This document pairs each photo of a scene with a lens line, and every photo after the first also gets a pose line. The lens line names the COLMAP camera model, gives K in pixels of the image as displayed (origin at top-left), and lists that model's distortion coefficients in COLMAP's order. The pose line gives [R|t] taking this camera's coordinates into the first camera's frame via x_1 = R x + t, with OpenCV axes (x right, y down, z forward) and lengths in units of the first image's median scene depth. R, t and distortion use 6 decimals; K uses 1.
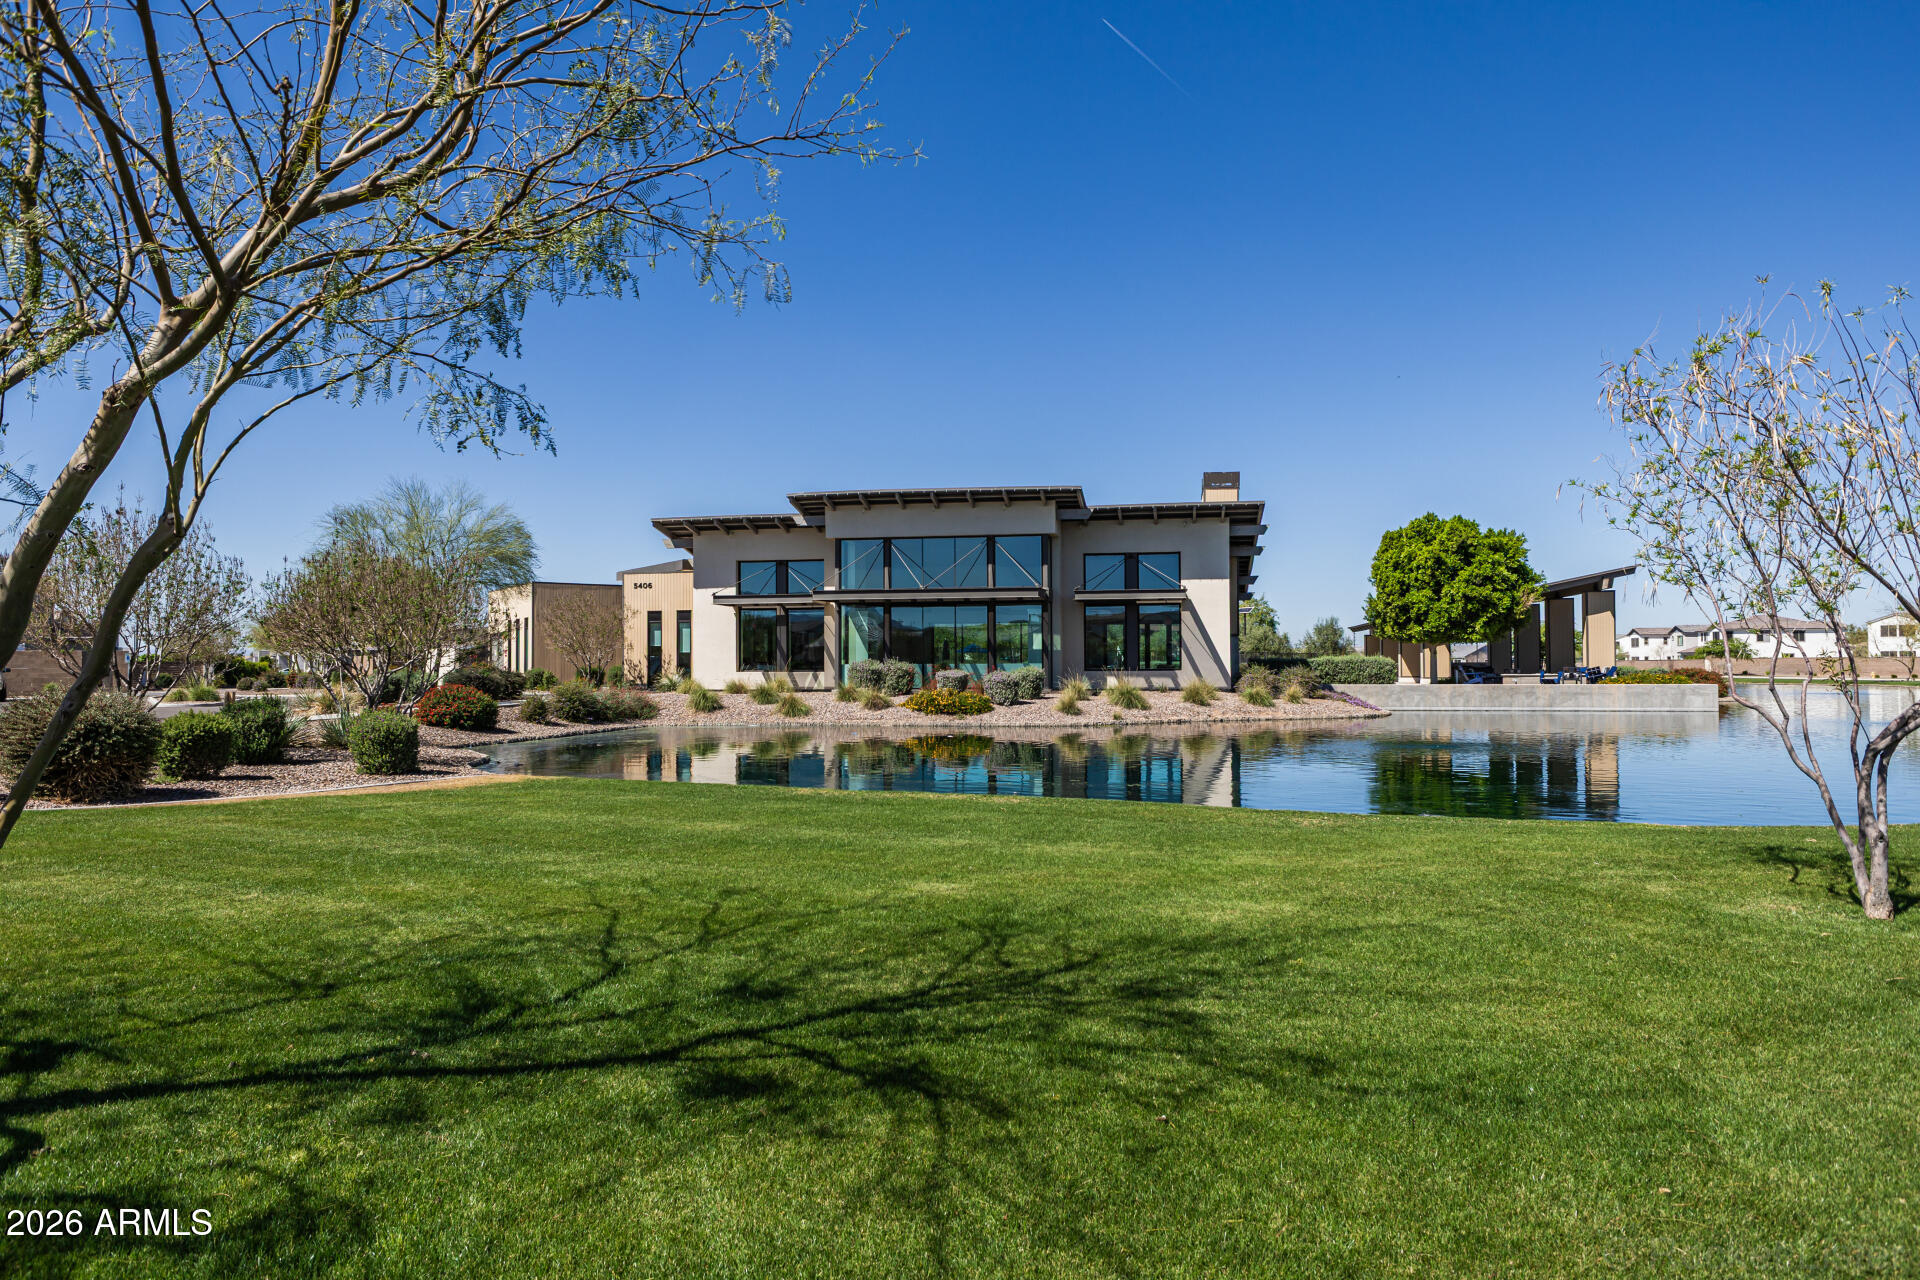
lens RADIAL K [[1279.6, 0, 957.4], [0, 1279.6, 631.1], [0, 0, 1]] dist [0.001203, -0.002723]
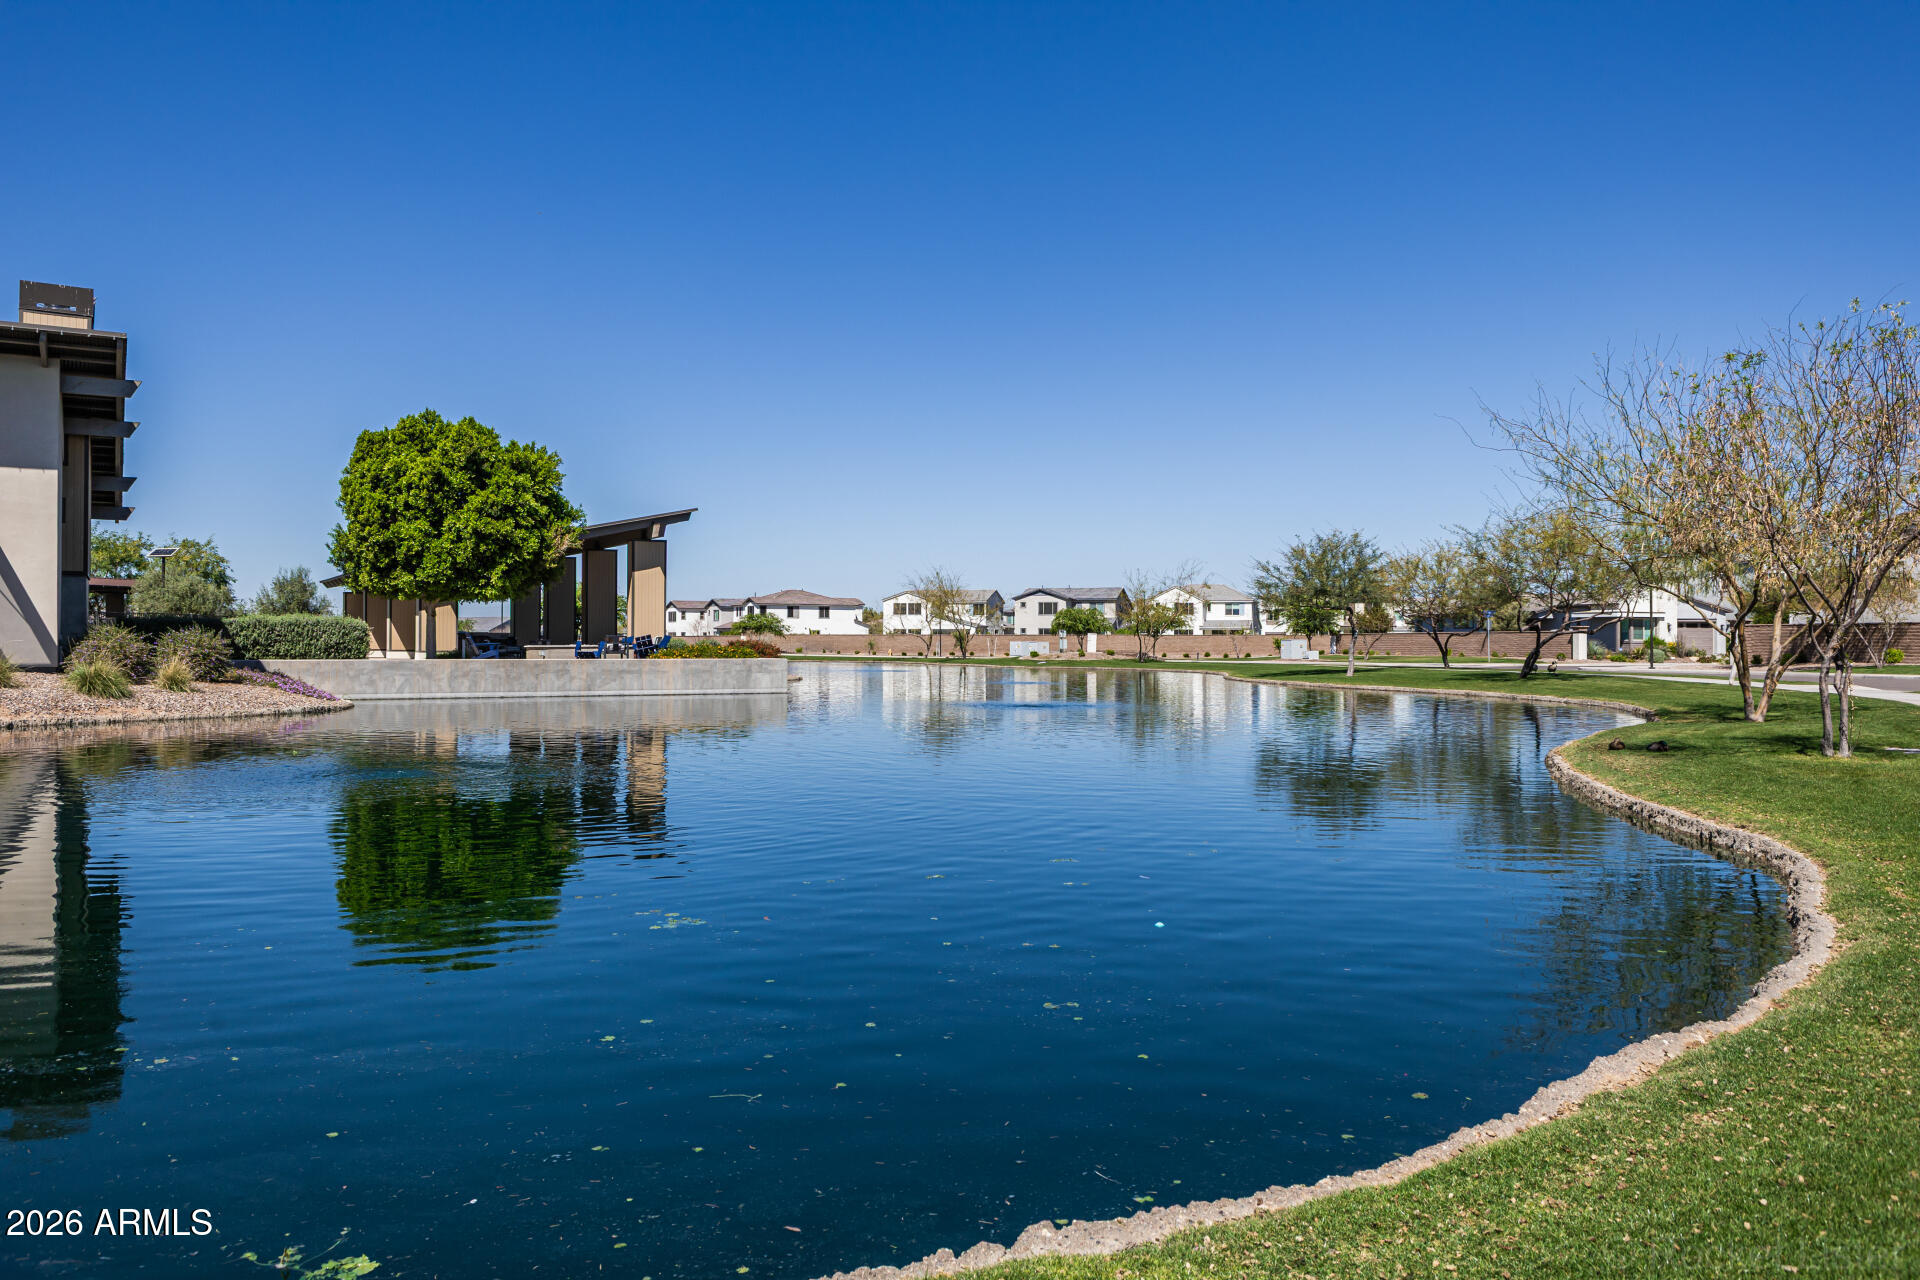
lens RADIAL K [[1533.6, 0, 959.2], [0, 1533.6, 630.1], [0, 0, 1]] dist [-0.015244, -0.008434]
pose [[0.781581, 0.008958, 0.623740, 0.083110], [-0.020857, 0.999713, 0.011778, 0.010171], [-0.623455, -0.022215, 0.781543, 0.184824]]
